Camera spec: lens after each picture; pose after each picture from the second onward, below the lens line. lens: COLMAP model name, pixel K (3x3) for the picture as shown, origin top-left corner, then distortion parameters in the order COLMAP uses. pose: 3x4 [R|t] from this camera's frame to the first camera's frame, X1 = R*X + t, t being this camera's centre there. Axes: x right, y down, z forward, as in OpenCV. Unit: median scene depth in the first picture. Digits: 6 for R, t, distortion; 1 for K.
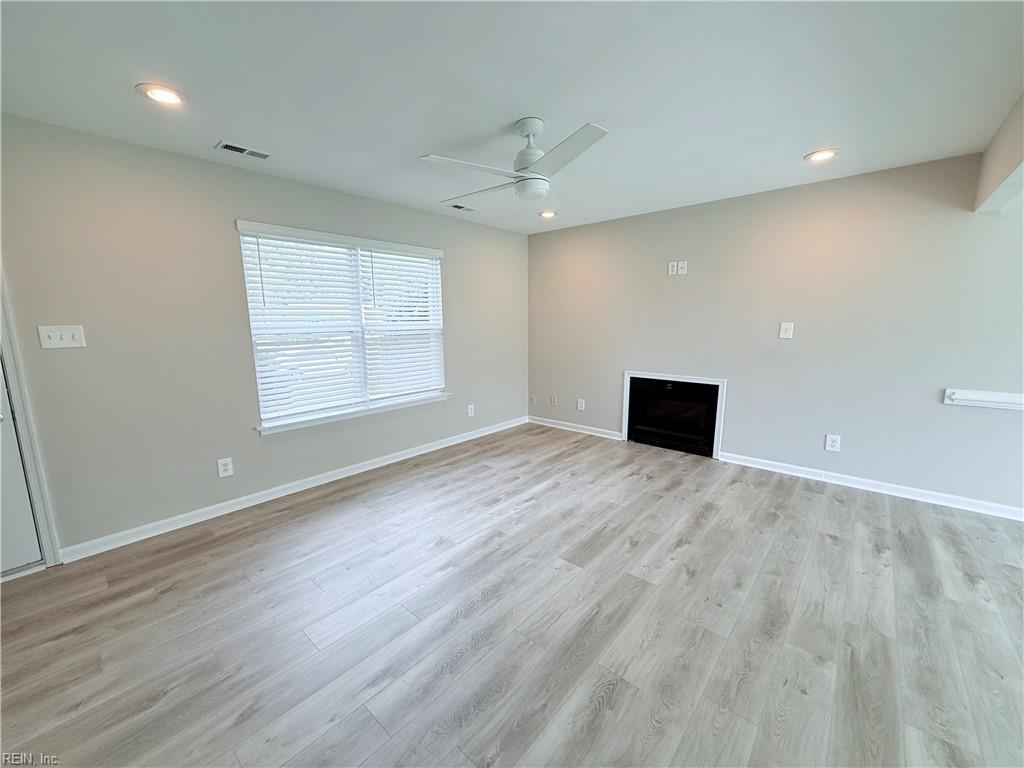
lens RADIAL K [[407.5, 0, 510.4], [0, 407.5, 384.9], [0, 0, 1]] dist [-0.000096, 0.000201]
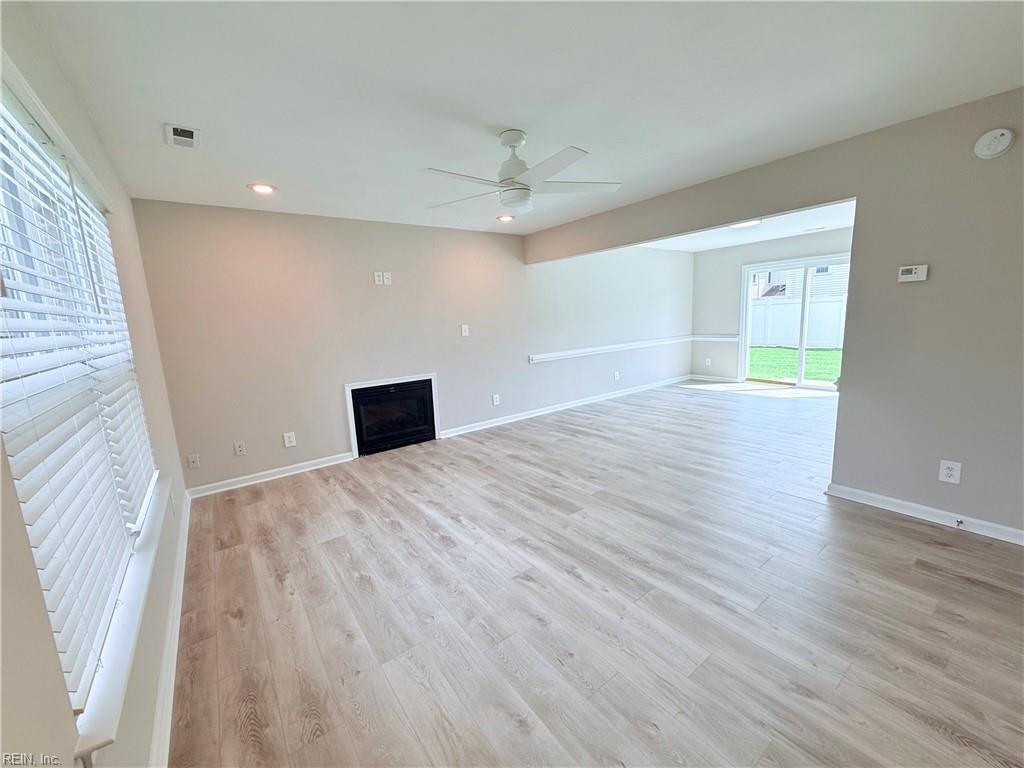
lens RADIAL K [[407.5, 0, 510.4], [0, 407.5, 384.9], [0, 0, 1]] dist [-0.000096, 0.000201]
pose [[0.205932, -0.163872, 0.964748, -0.792214], [0.202322, 0.971707, 0.121867, -0.104899], [-0.957423, 0.170093, 0.233260, 0.636557]]
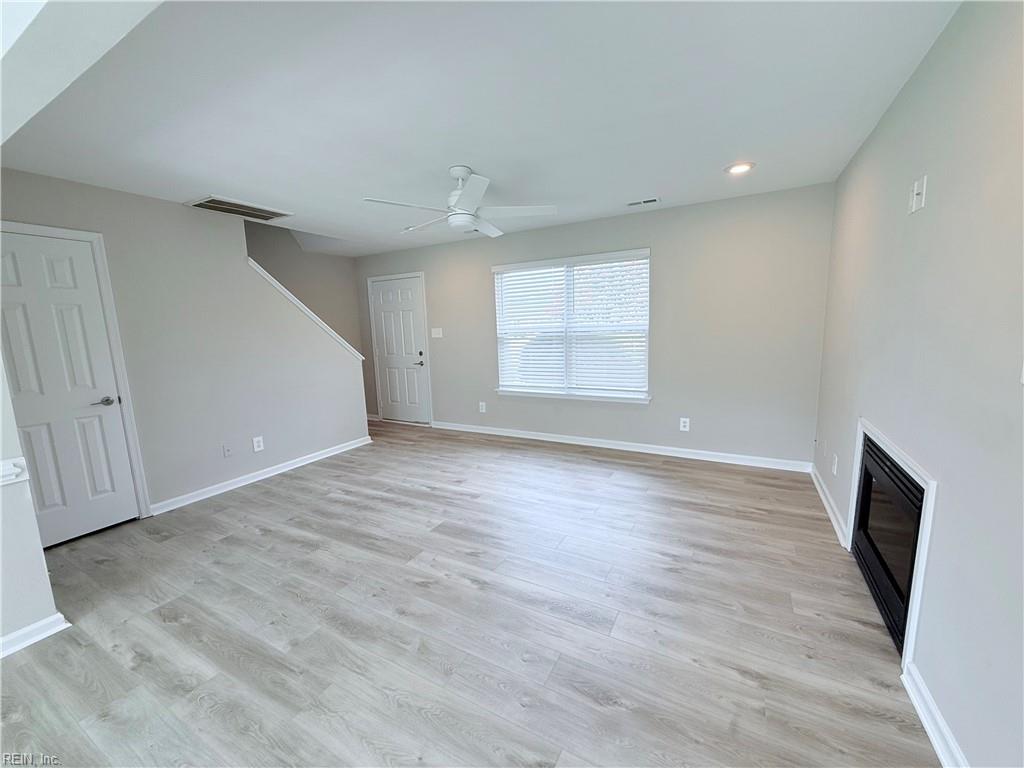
lens RADIAL K [[407.5, 0, 510.4], [0, 407.5, 384.9], [0, 0, 1]] dist [-0.000096, 0.000201]
pose [[0.214905, 0.145444, -0.965744, 1.007083], [-0.125225, 0.984790, 0.120447, -0.121115], [0.968573, 0.095051, 0.229849, 0.677737]]
